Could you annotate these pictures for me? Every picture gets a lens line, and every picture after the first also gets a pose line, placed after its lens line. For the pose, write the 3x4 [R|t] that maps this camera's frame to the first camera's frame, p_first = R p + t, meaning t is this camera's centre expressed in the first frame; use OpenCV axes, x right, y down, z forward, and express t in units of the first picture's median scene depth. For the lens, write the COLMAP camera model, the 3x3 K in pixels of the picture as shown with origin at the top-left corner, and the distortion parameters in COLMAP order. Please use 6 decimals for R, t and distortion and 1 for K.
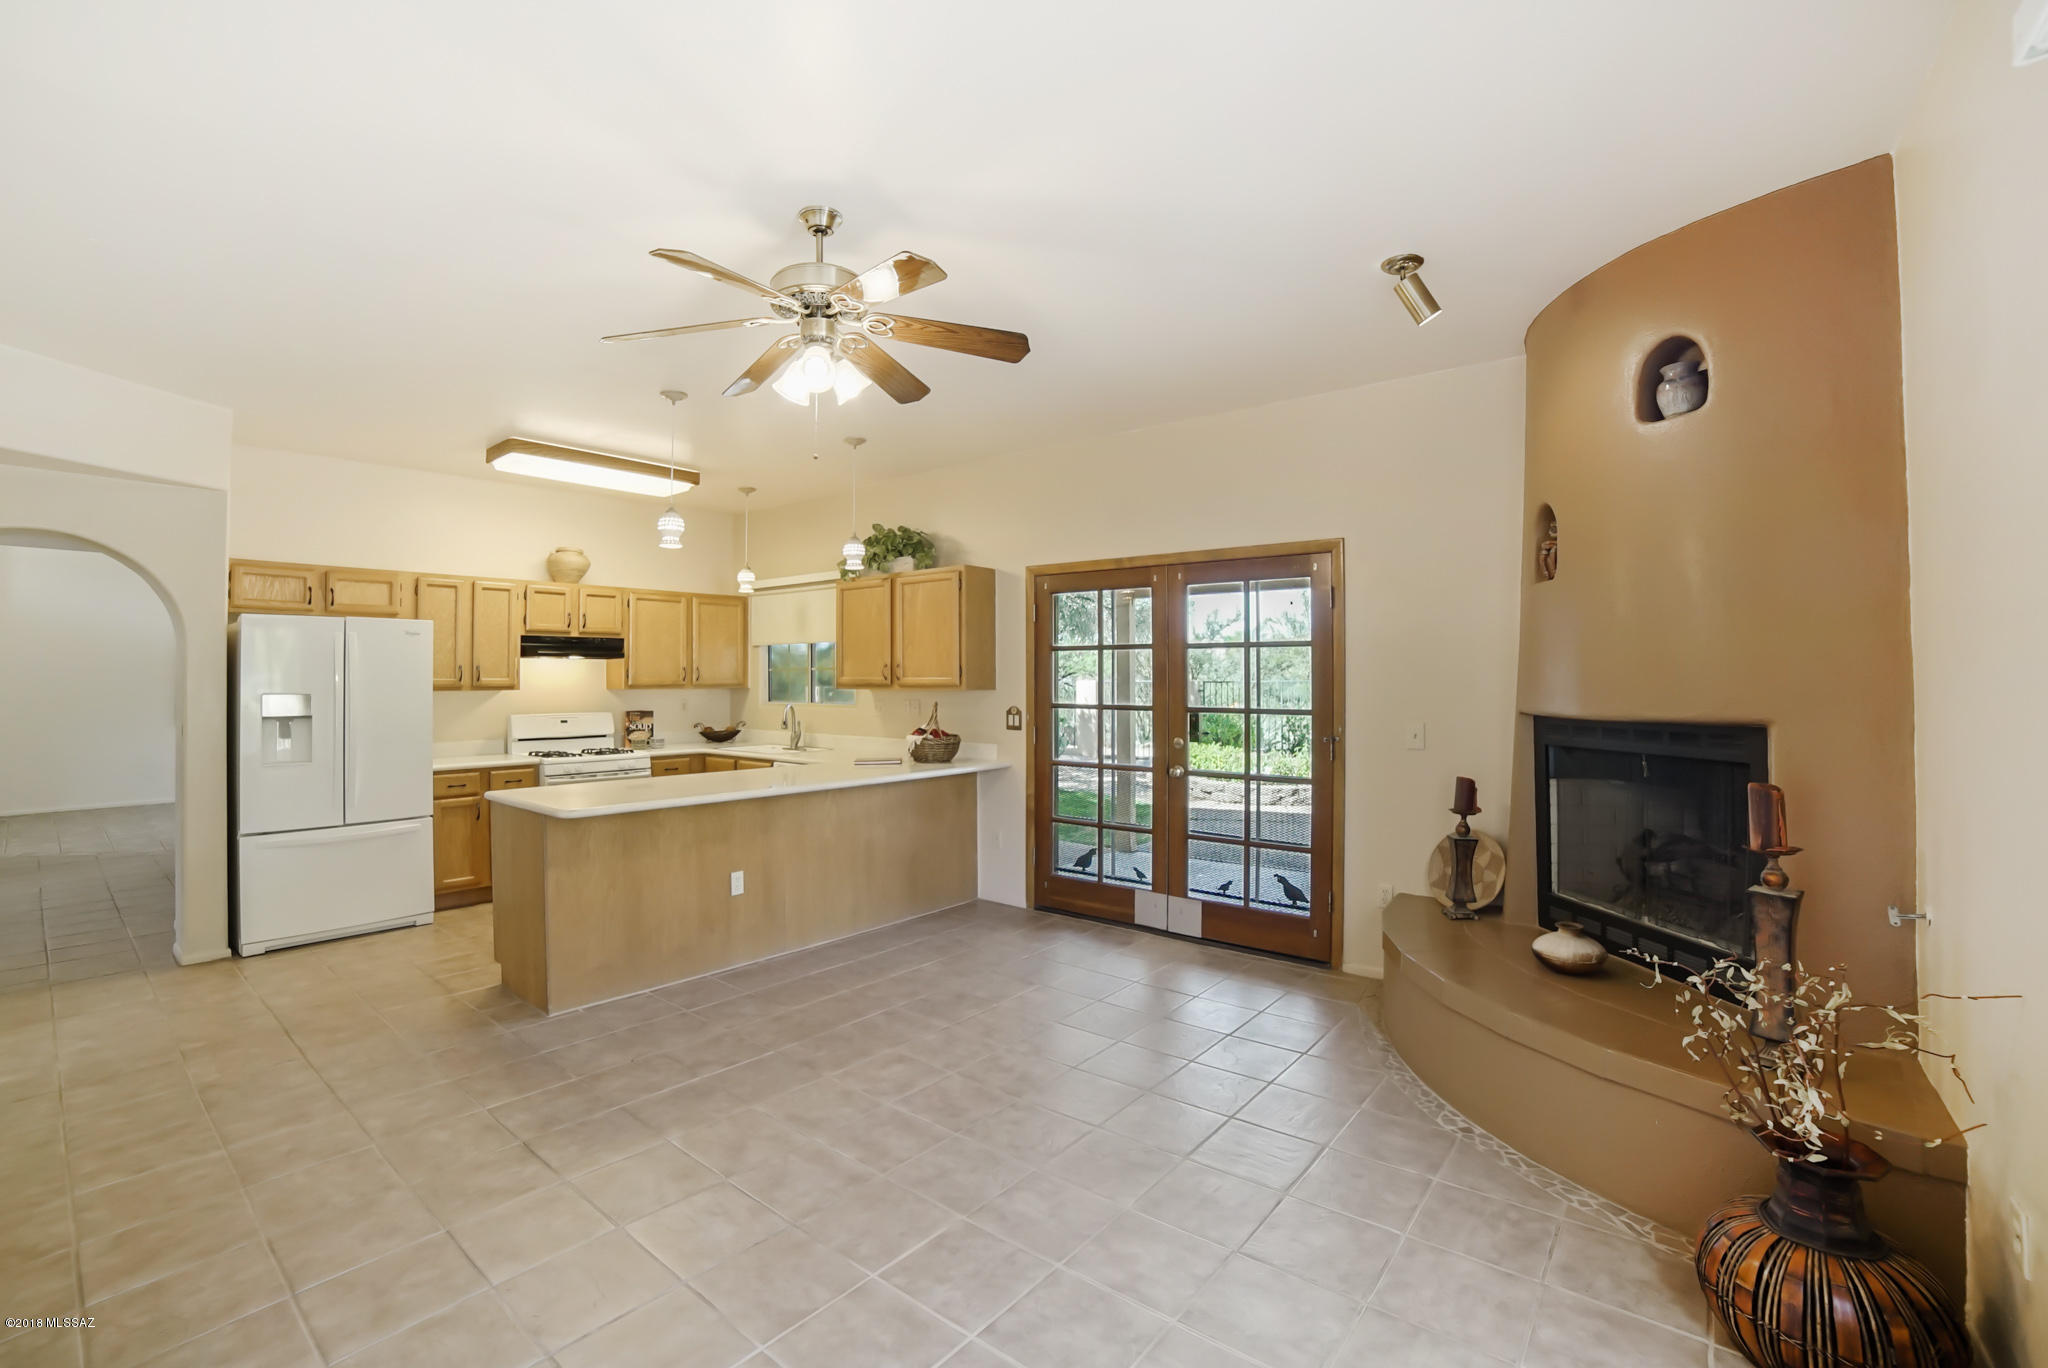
lens RADIAL K [[882.3, 0, 1015.5], [0, 882.3, 673.6], [0, 0, 1]] dist [-0.104672, 0.035442]
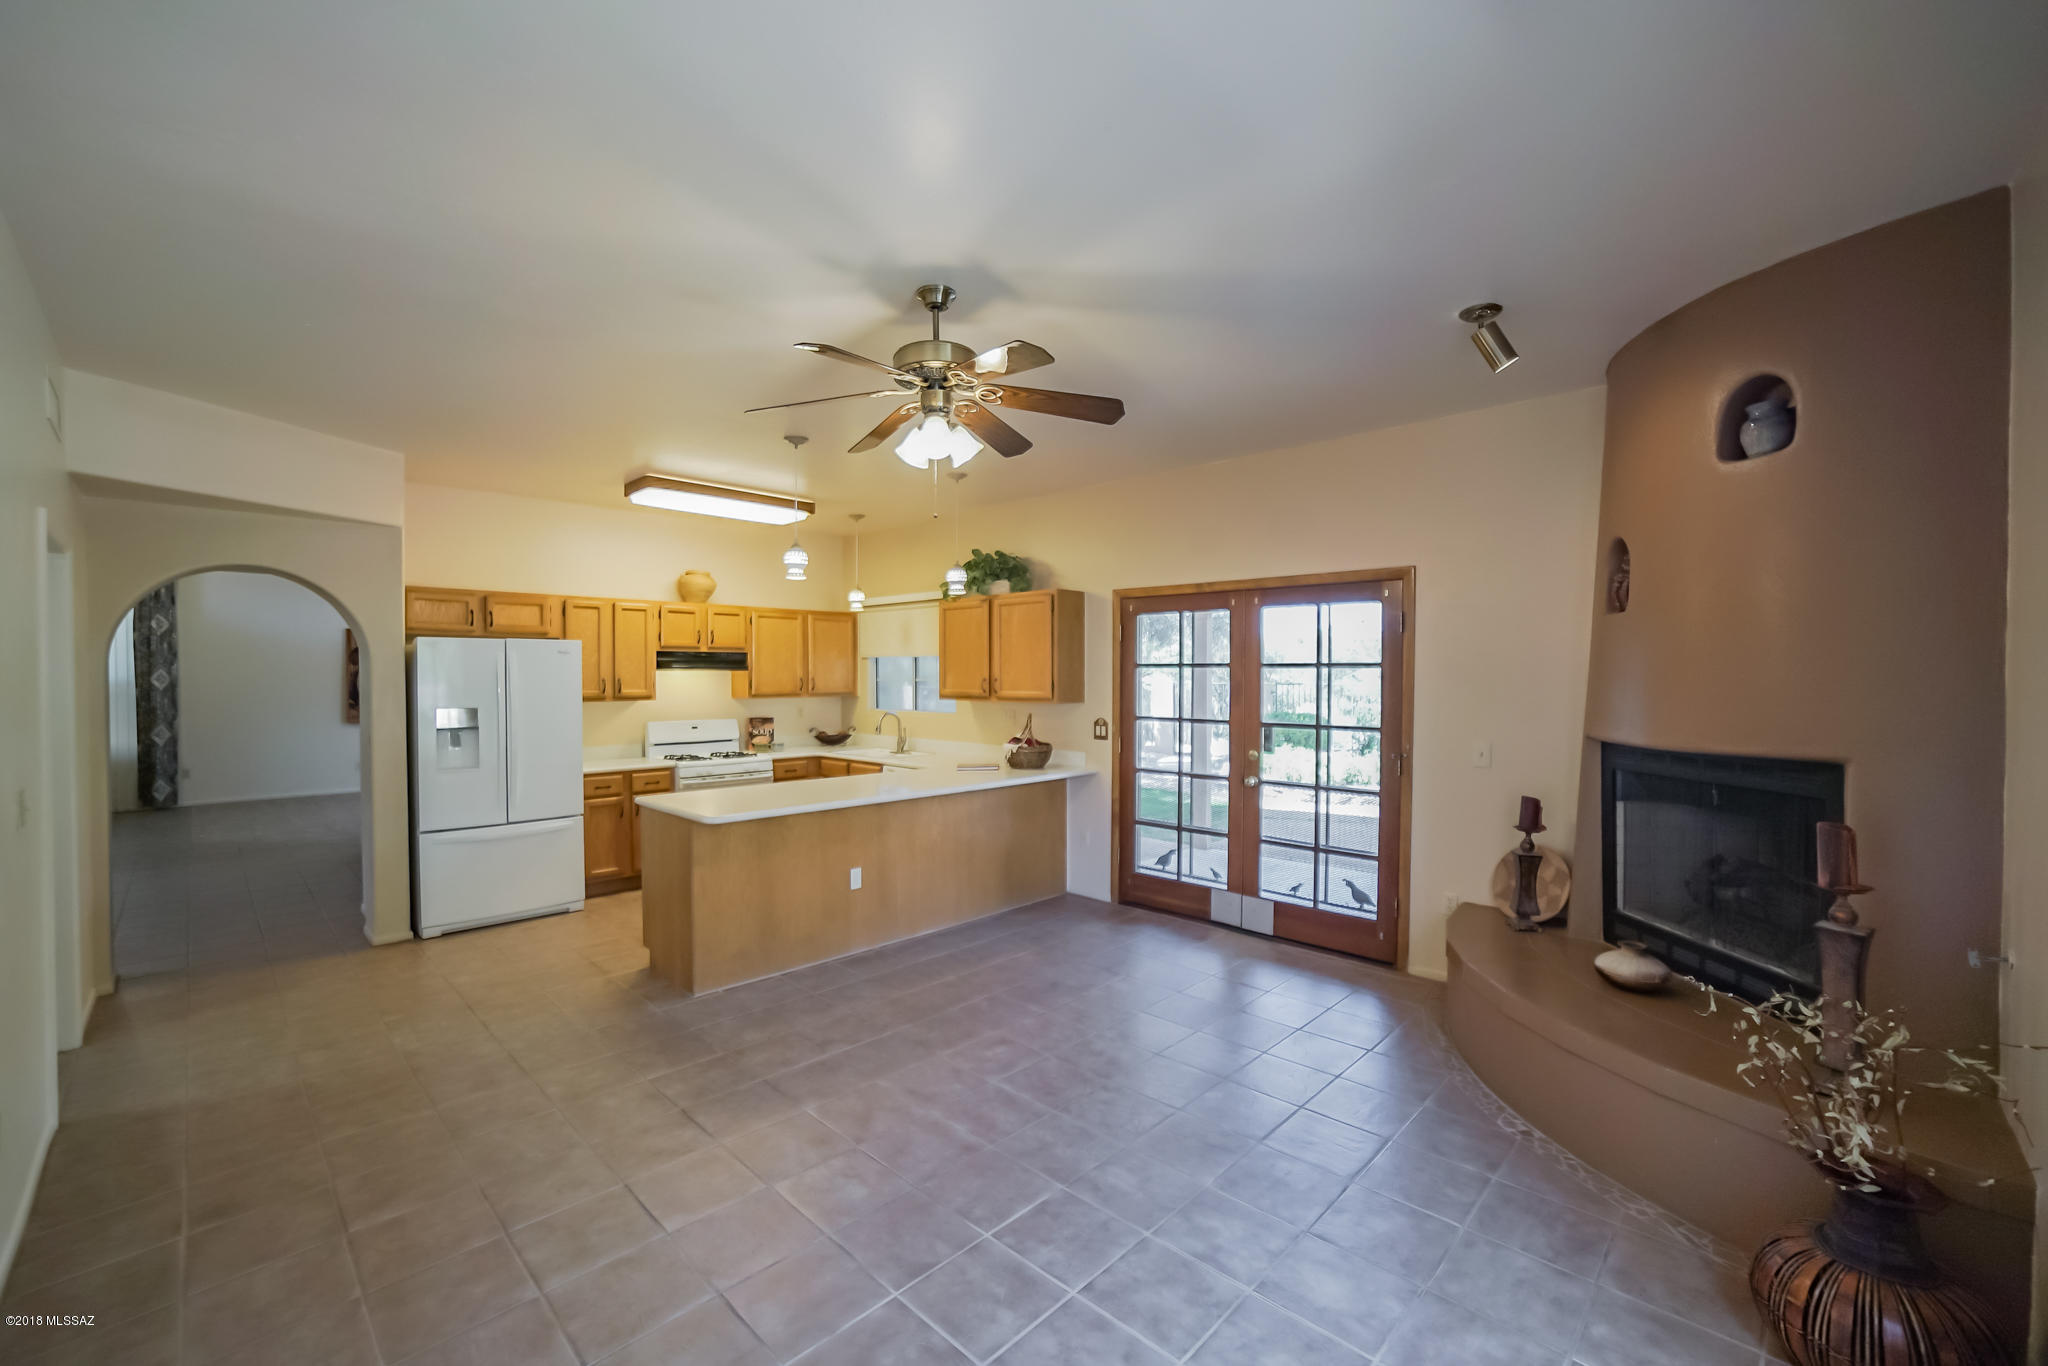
lens RADIAL K [[835.6, 0, 1028.7], [0, 835.6, 689.9], [0, 0, 1]] dist [-0.046651, 0.018231]
pose [[0.997032, 0.007102, -0.076658, -0.019598], [-0.004941, 0.999586, 0.028339, -0.045874], [0.076828, -0.027877, 0.996655, -0.069091]]
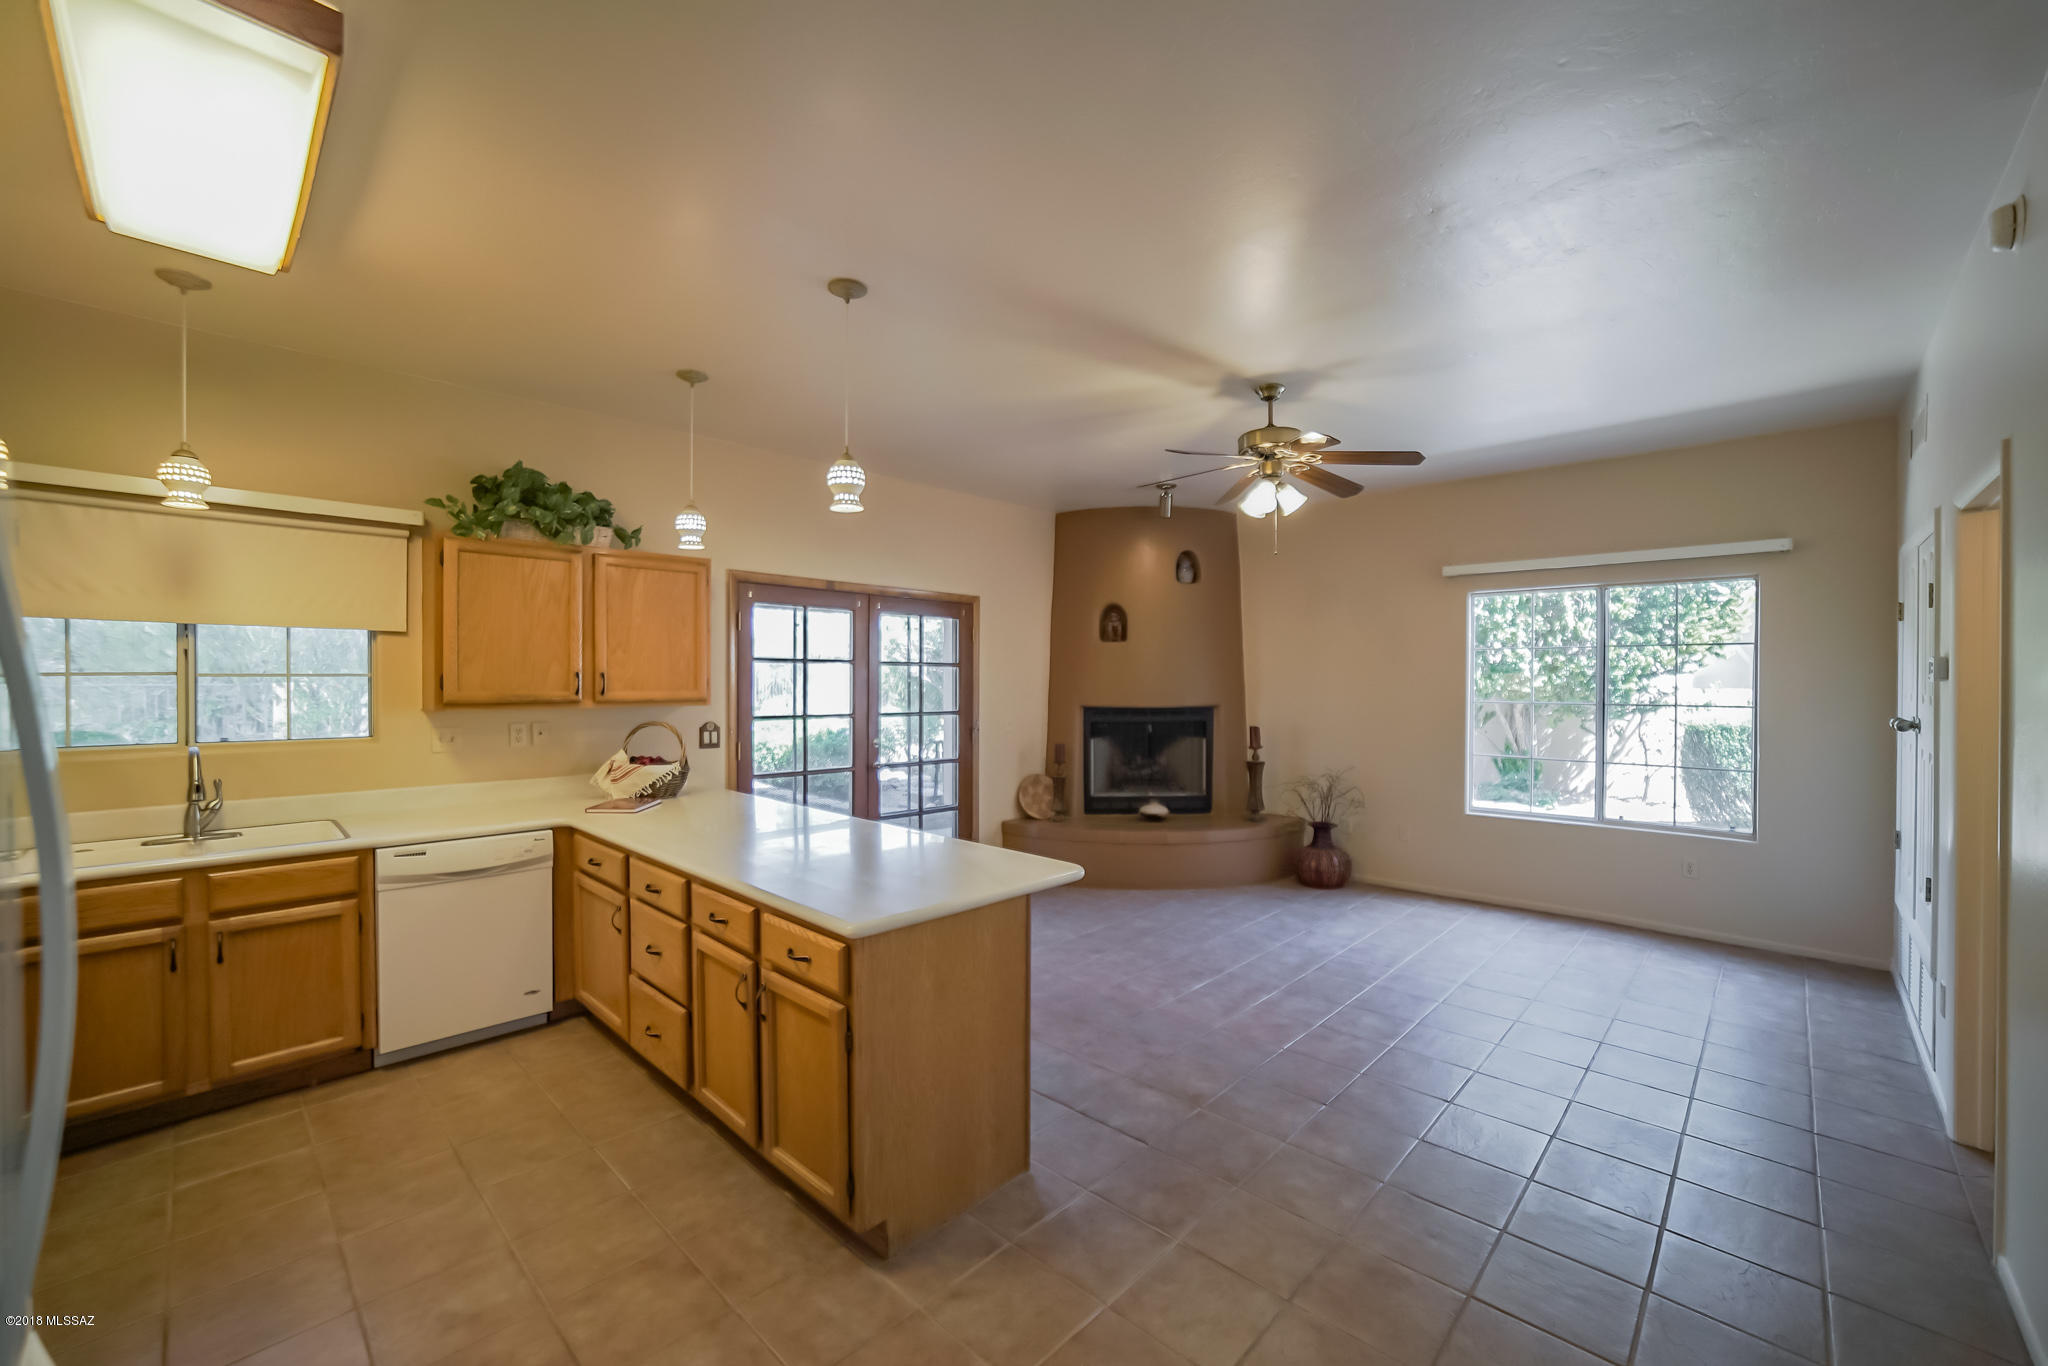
lens RADIAL K [[812.3, 0, 1024.0], [0, 812.3, 683.0], [0, 0, 1]] dist [-0.045754, 0.015602]
pose [[0.077033, -0.000204, 0.997029, -1.411640], [-0.013351, 0.999910, 0.001236, -0.012098], [-0.996939, -0.013406, 0.077023, 1.098432]]
